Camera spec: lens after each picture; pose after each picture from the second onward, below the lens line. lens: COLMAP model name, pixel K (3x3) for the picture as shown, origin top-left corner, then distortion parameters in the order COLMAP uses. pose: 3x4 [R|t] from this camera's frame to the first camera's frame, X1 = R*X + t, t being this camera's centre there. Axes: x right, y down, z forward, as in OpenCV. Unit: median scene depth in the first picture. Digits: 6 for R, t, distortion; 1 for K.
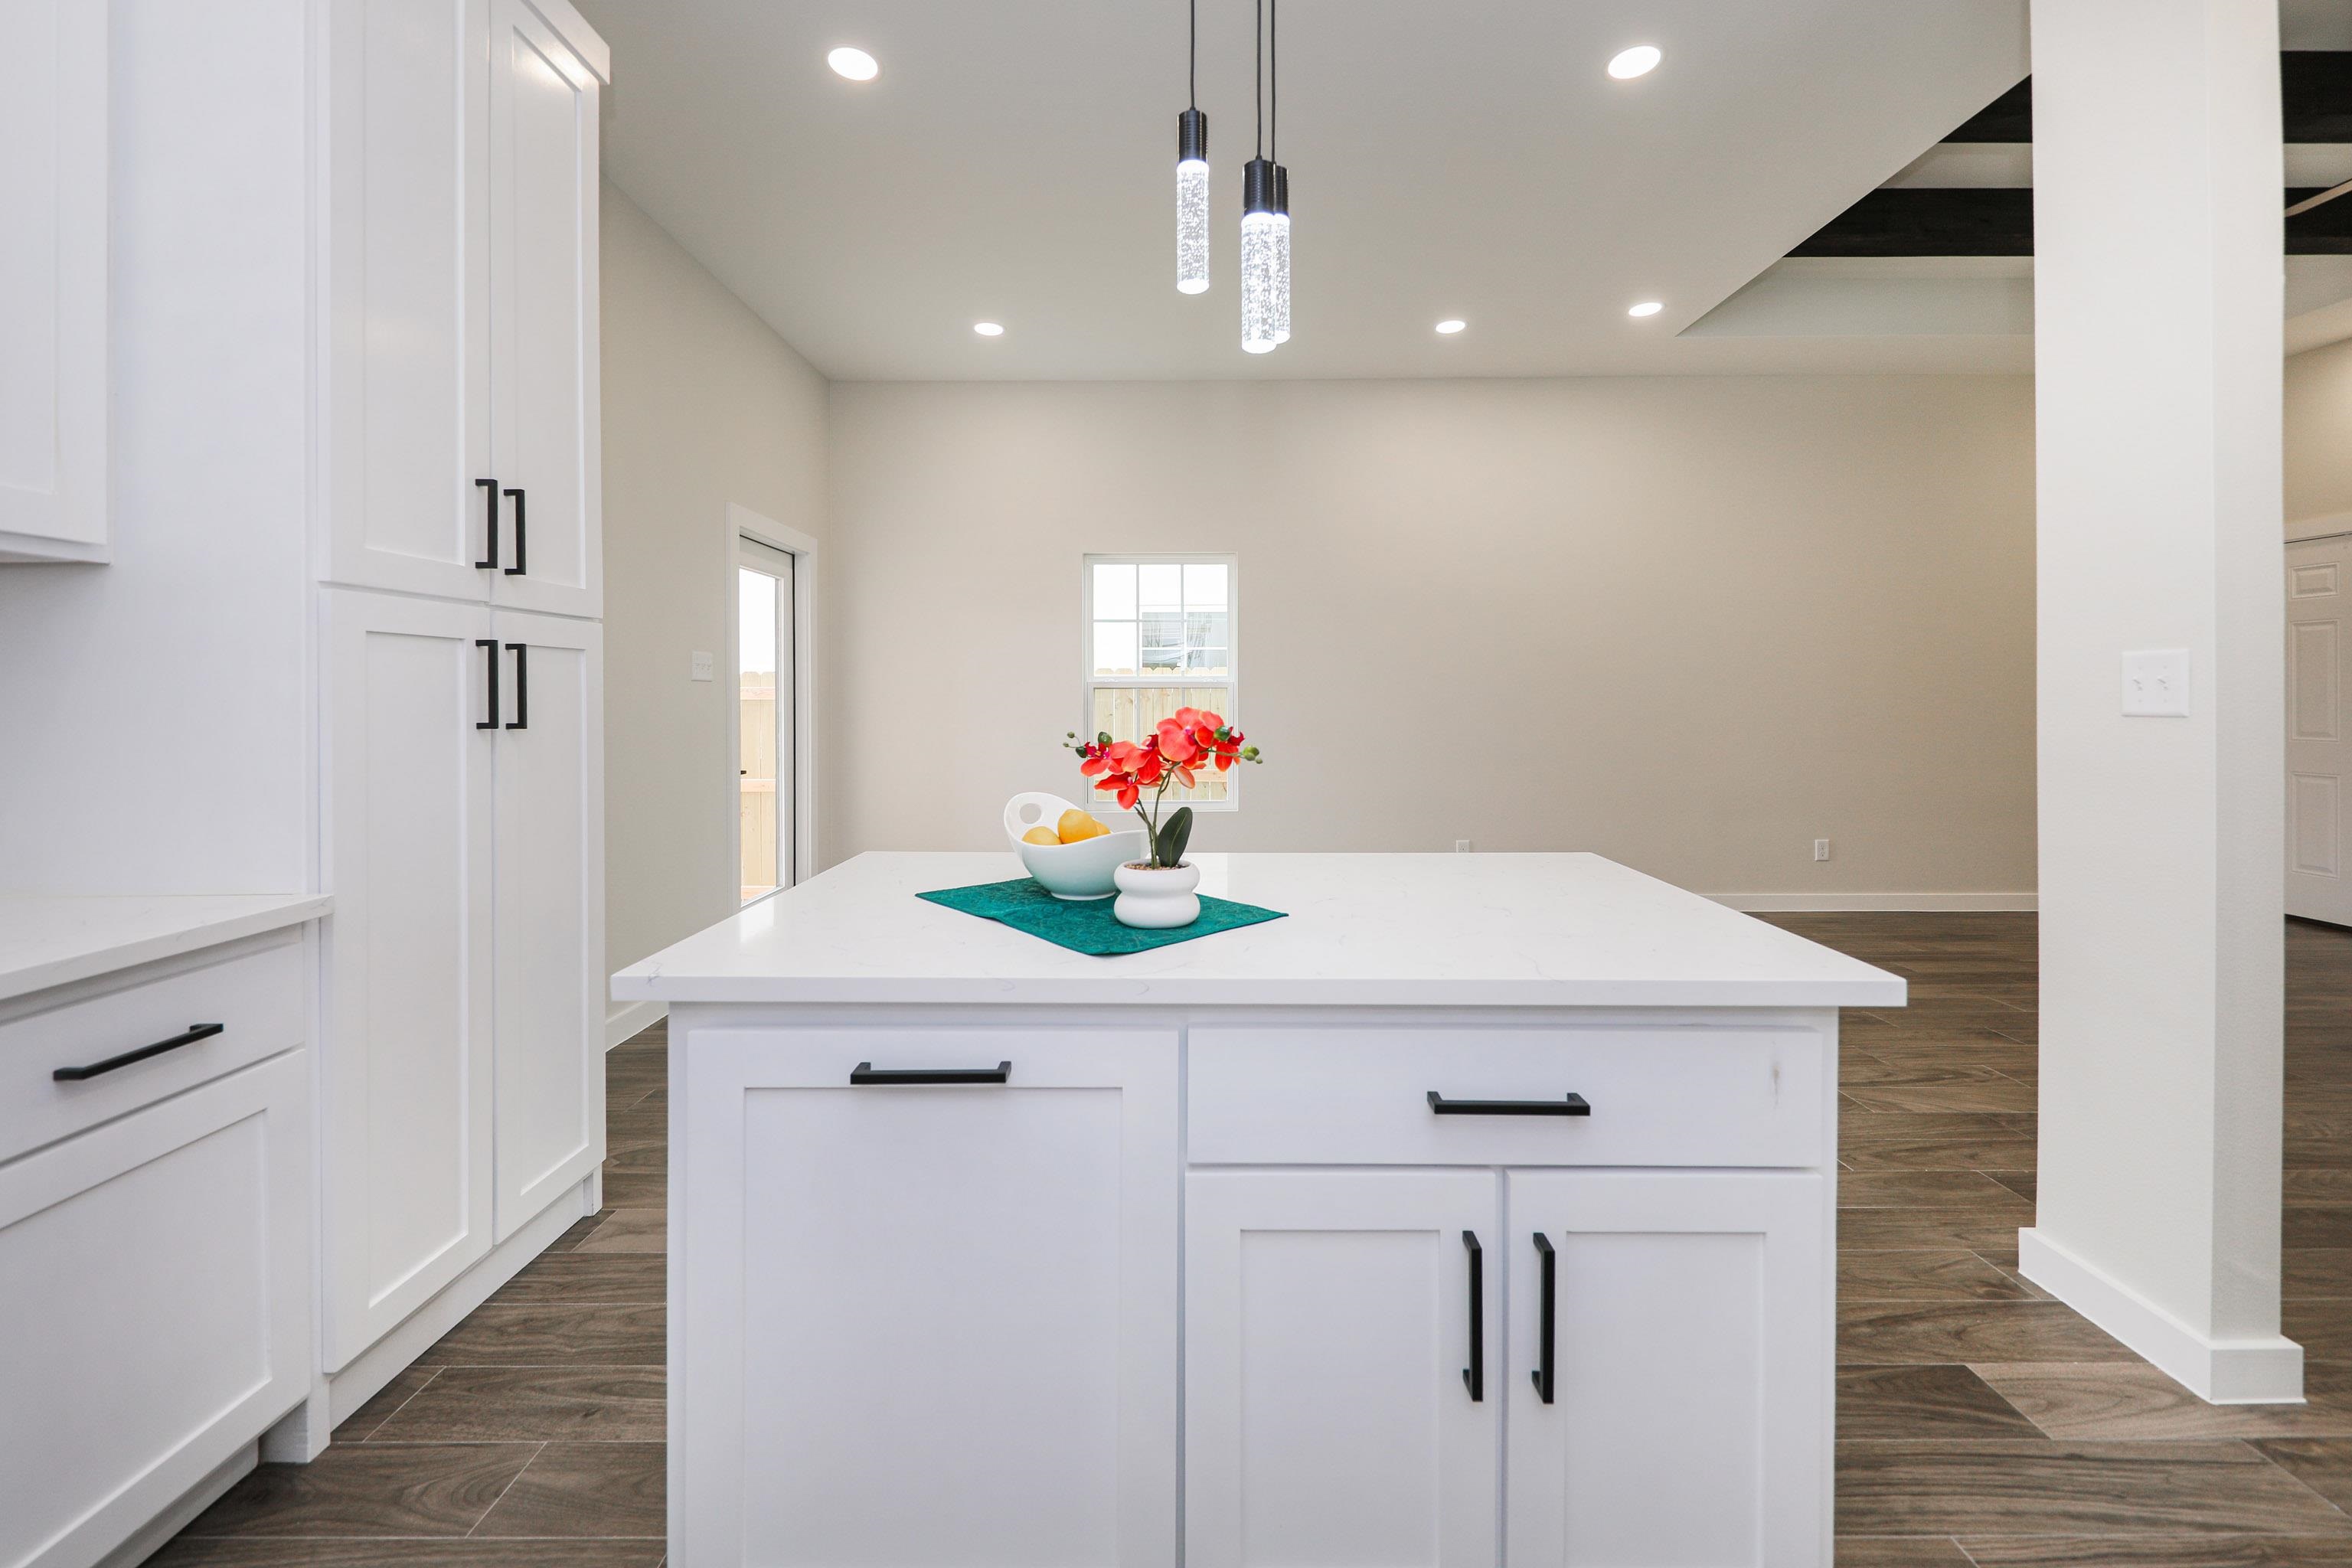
lens RADIAL K [[958.4, 0, 1173.0], [0, 958.4, 704.6], [0, 0, 1]] dist [0.023927, -0.007195]
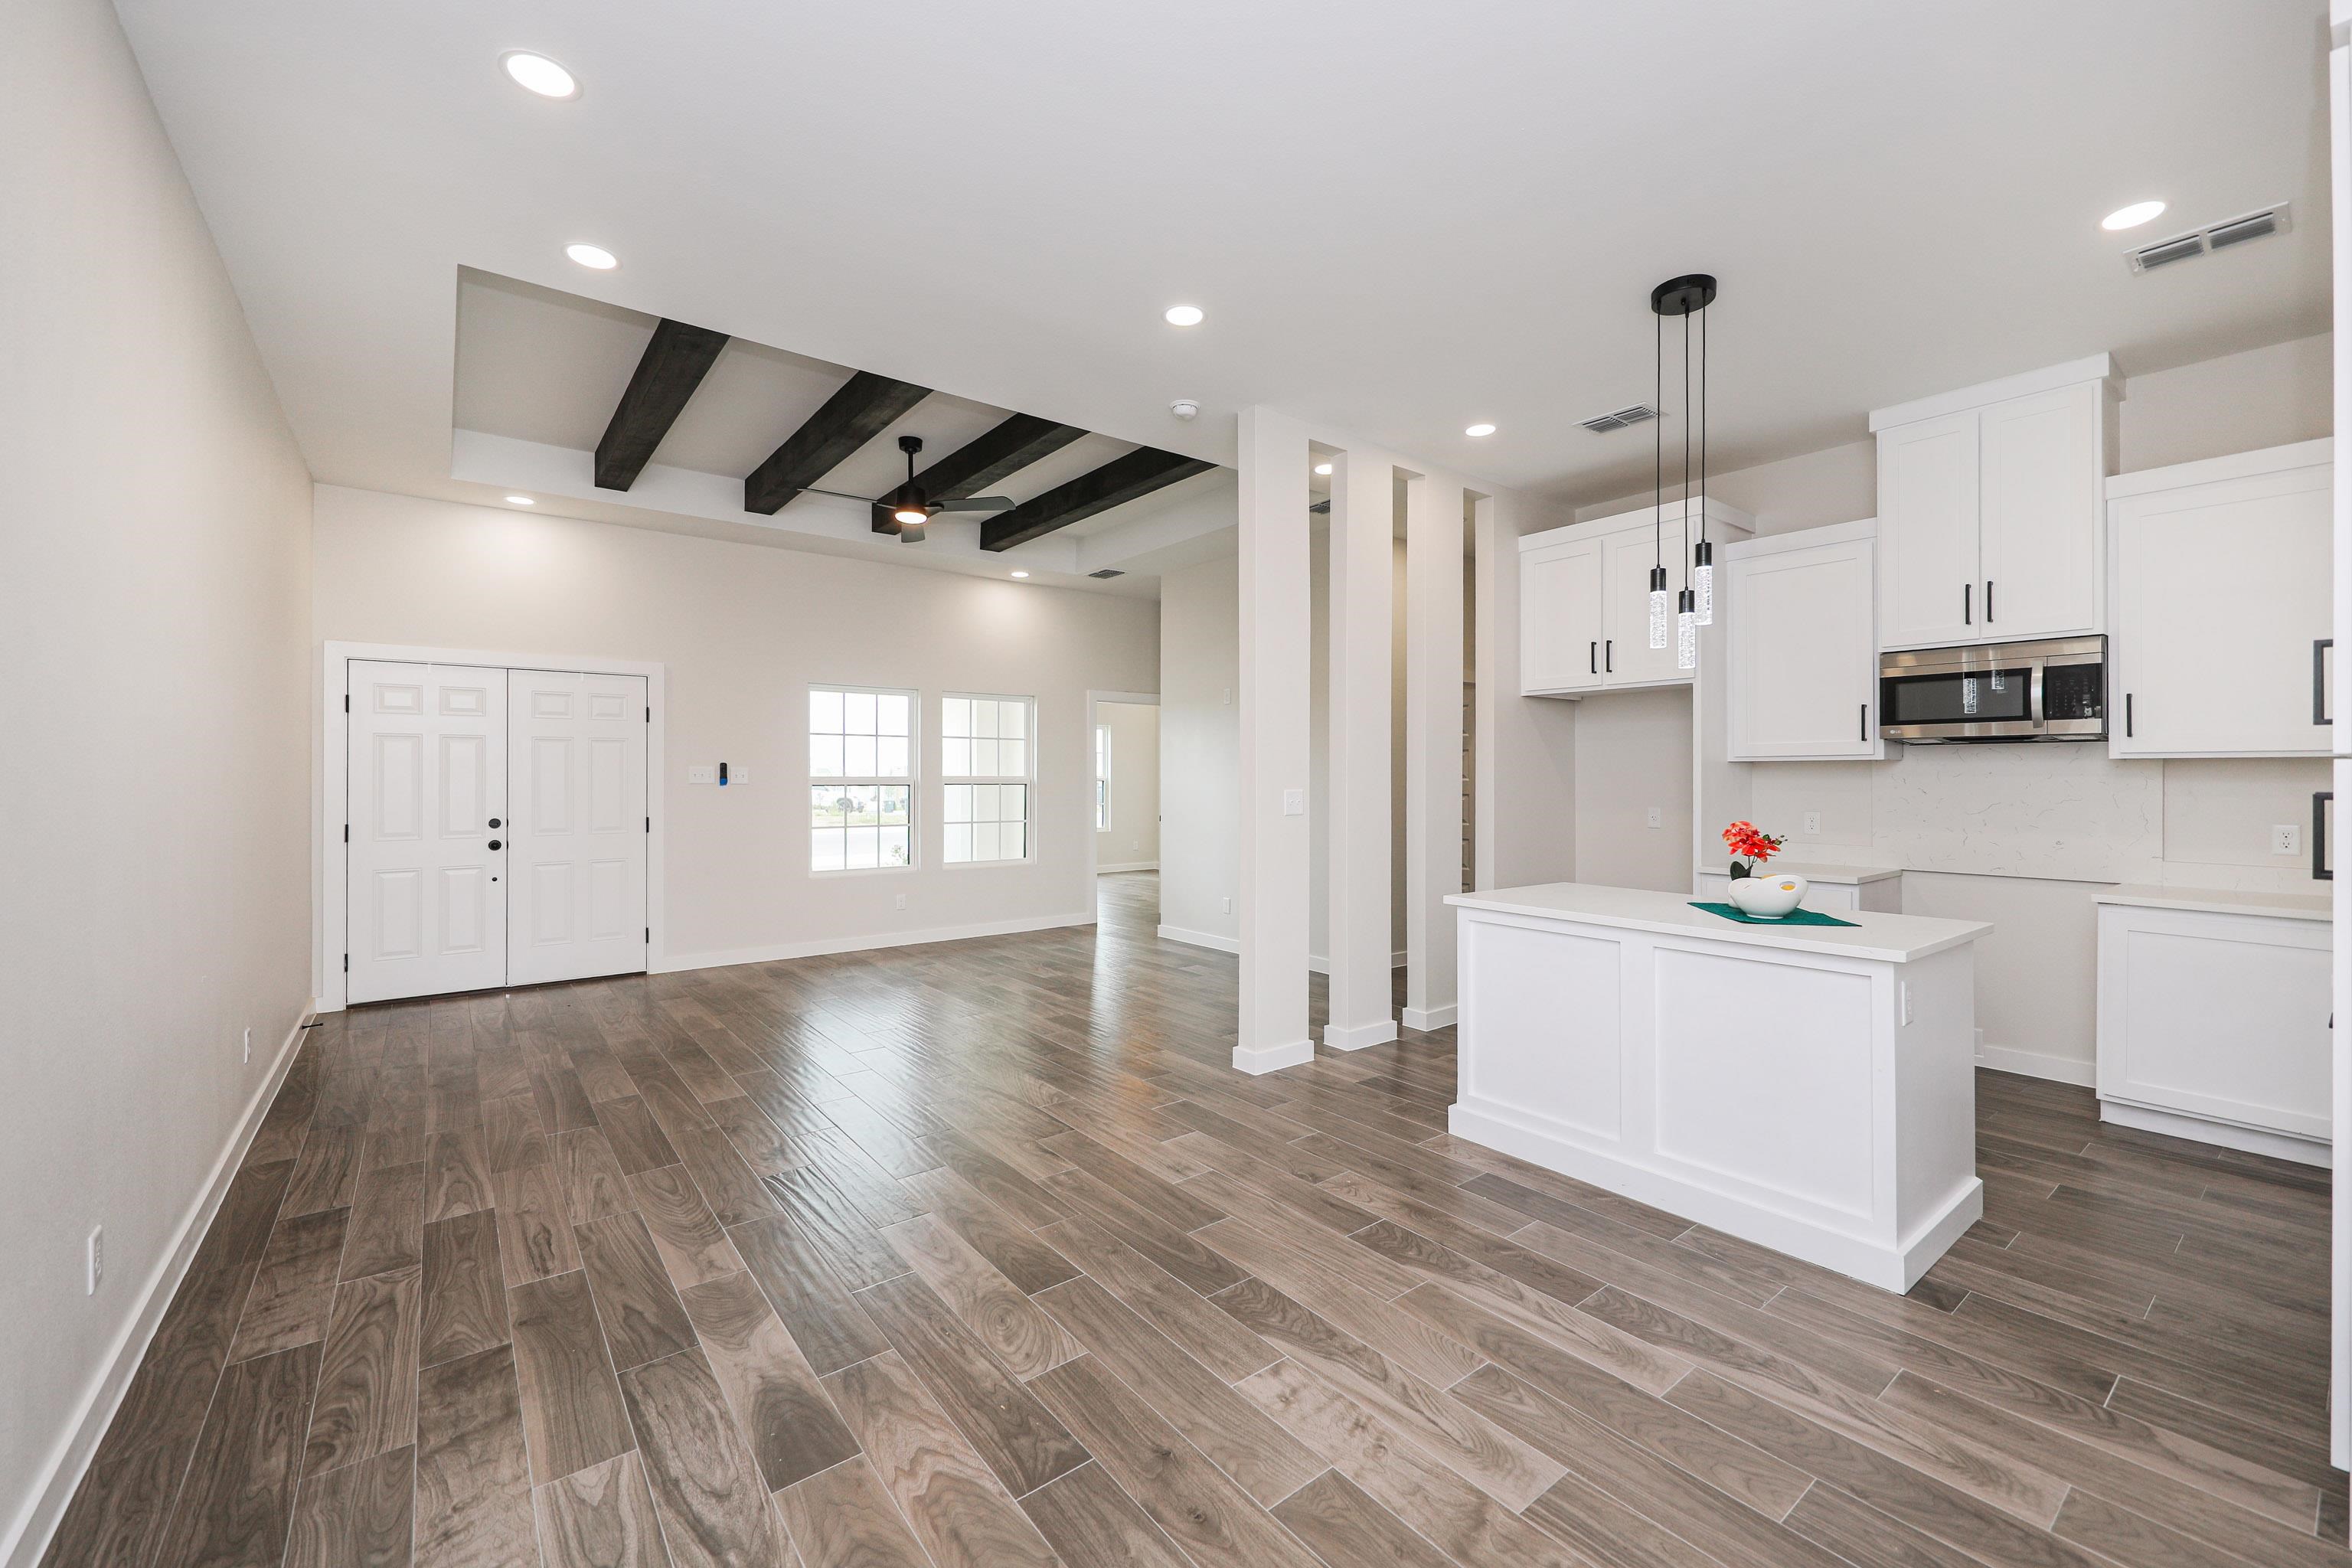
lens RADIAL K [[944.6, 0, 1188.5], [0, 944.6, 772.4], [0, 0, 1]] dist [0.014351, -0.006708]
pose [[-0.625609, 0.005141, 0.780120, -0.612797], [0.006179, 0.999980, -0.001635, -0.079253], [-0.780112, 0.003798, -0.625628, 2.179985]]
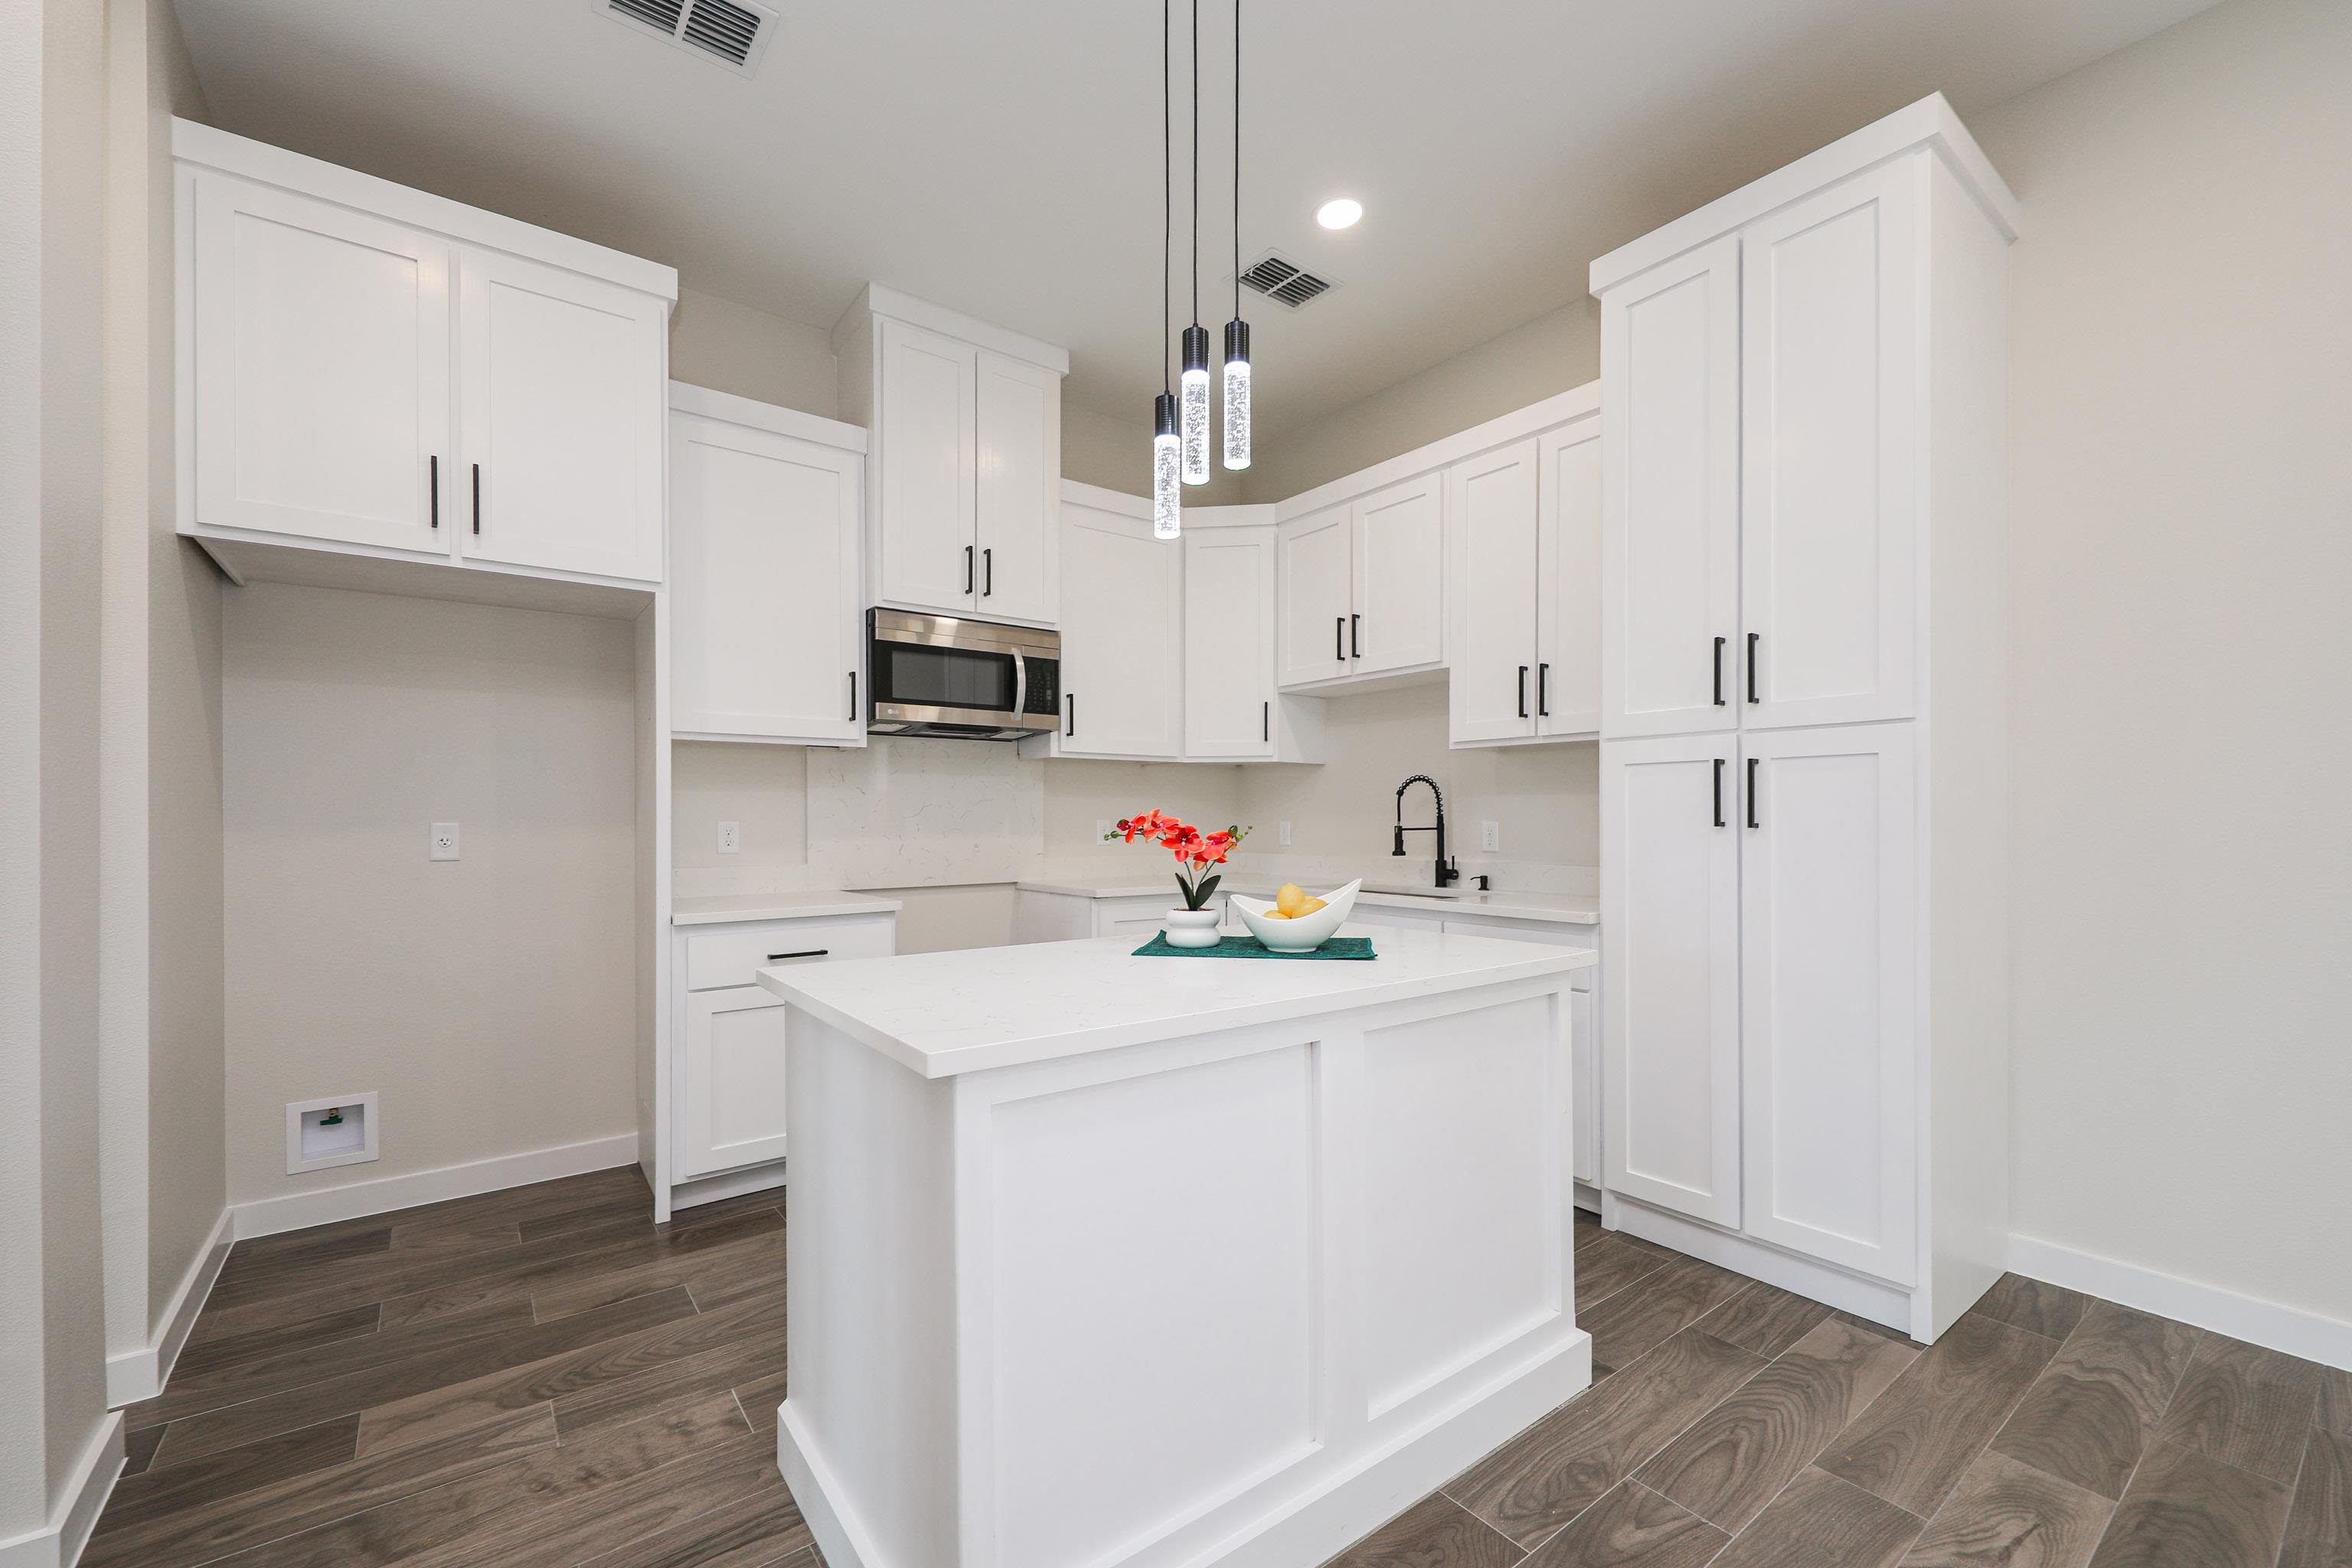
lens RADIAL K [[948.6, 0, 1161.4], [0, 948.6, 820.6], [0, 0, 1]] dist [0.016688, -0.007073]
pose [[-0.798853, 0.006121, -0.601495, 0.568958], [0.000680, 0.999957, 0.009273, 0.003372], [0.601526, 0.006998, -0.798823, 1.309538]]
